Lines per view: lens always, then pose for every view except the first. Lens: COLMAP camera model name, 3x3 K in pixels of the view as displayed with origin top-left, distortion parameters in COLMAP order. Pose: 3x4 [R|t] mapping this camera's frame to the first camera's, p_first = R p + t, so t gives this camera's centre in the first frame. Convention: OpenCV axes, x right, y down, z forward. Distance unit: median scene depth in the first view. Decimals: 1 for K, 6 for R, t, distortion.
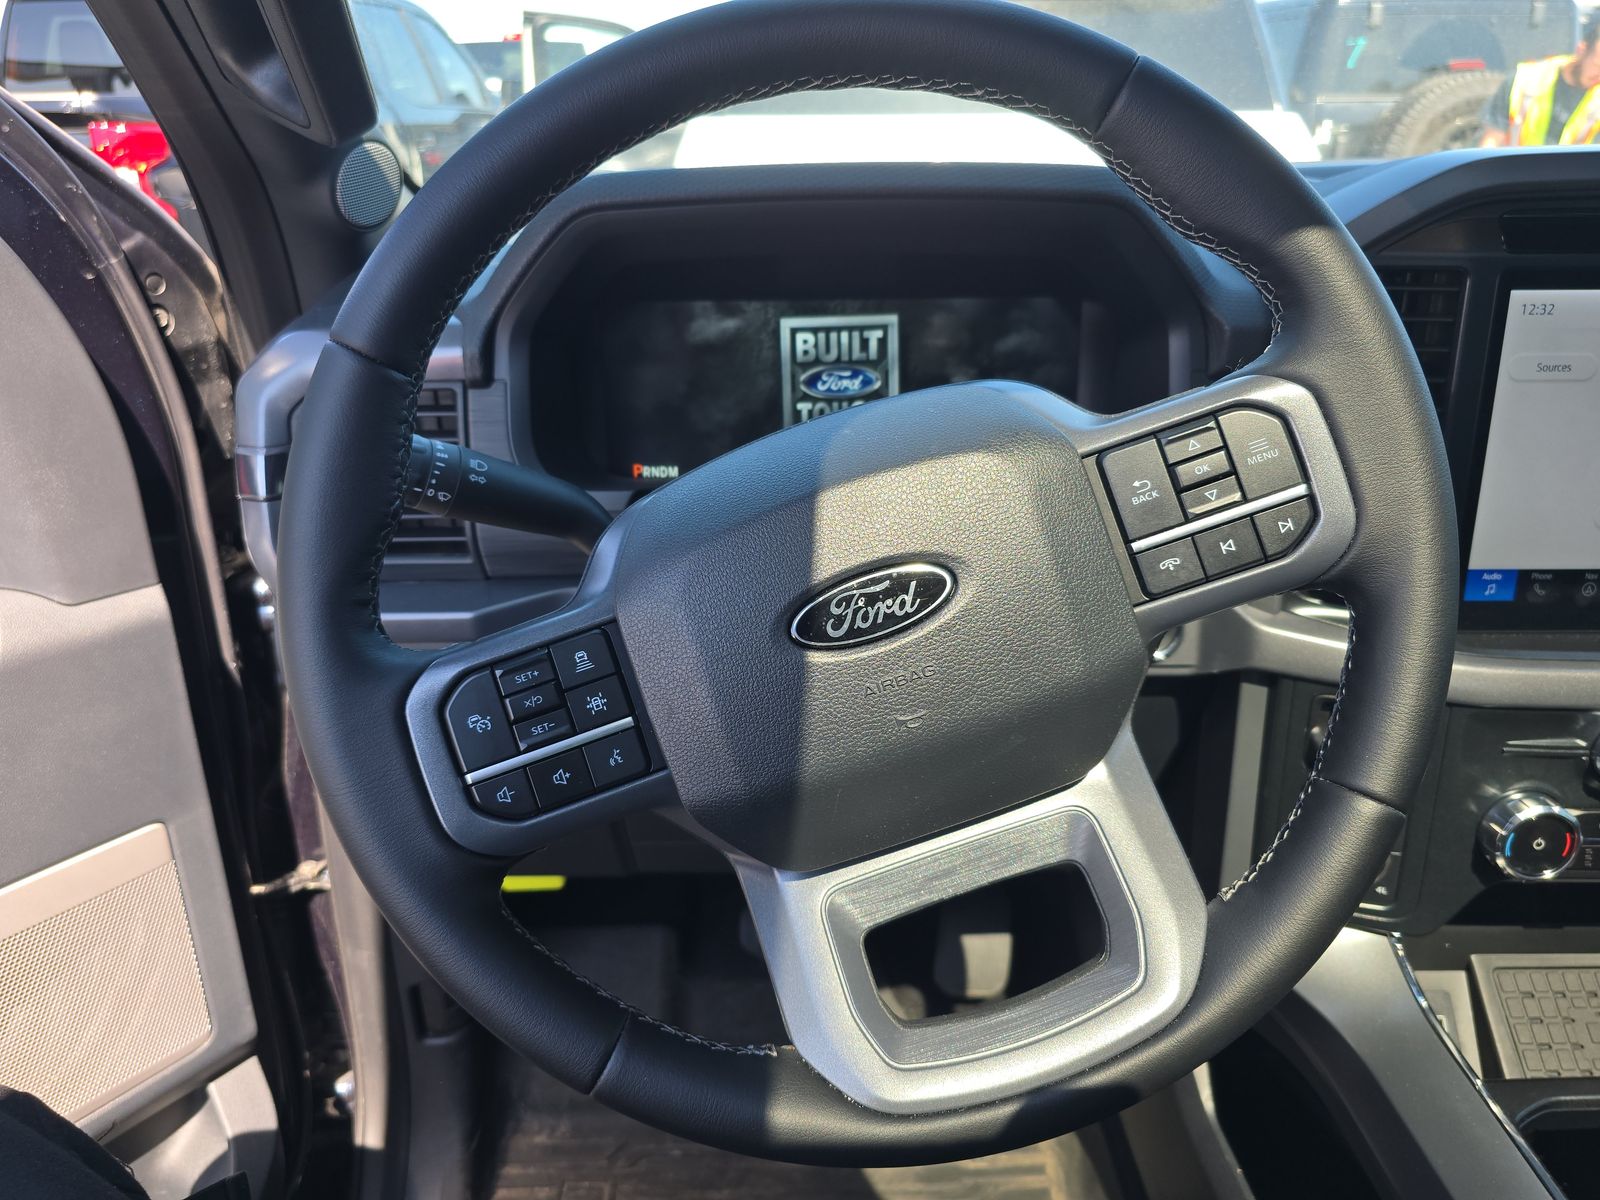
lens RADIAL K [[1118.2, 0, 798.6], [0, 1118.2, 595.6], [0, 0, 1]] dist [0.023865, -0.006787]
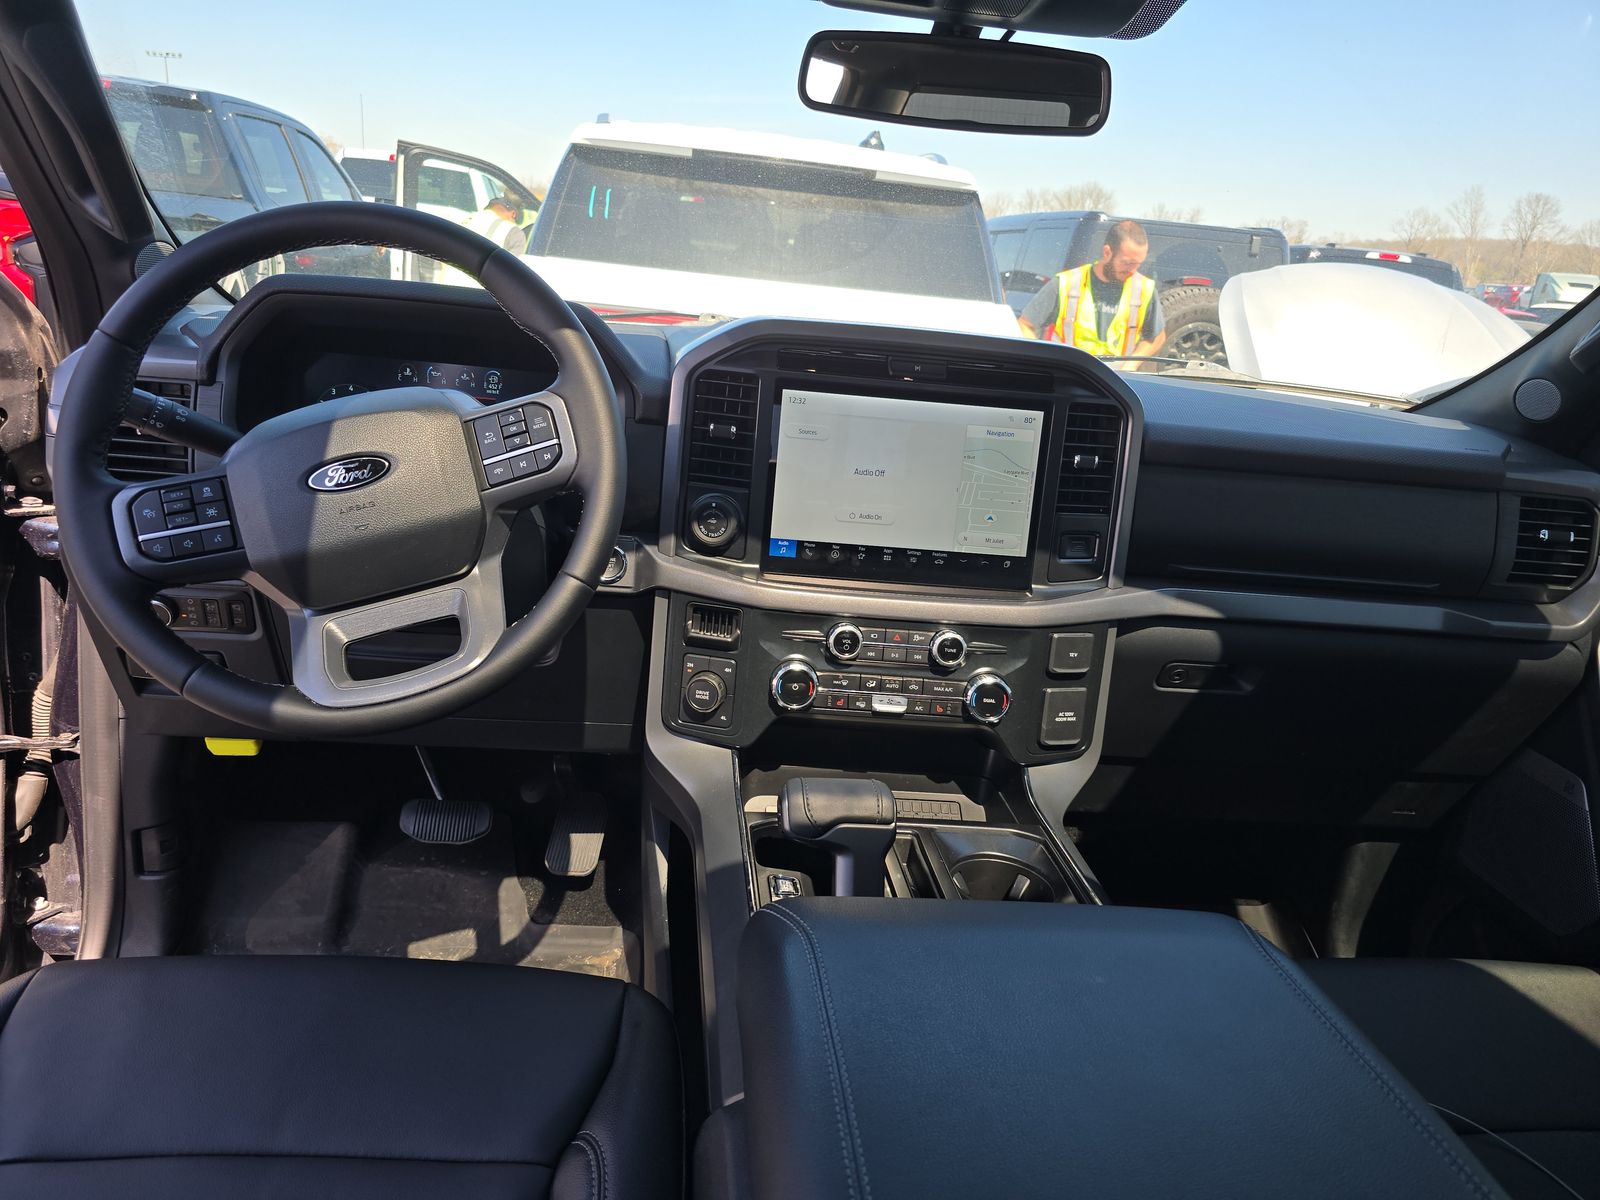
lens RADIAL K [[1117.0, 0, 800.0], [0, 1117.0, 600.0], [0, 0, 1]] dist [0.087446, -0.073382]
pose [[0.991086, 0.075679, 0.109644, 0.666567], [-0.062472, 0.990897, -0.119249, 0.430587], [-0.117670, 0.111337, 0.986792, -1.169252]]
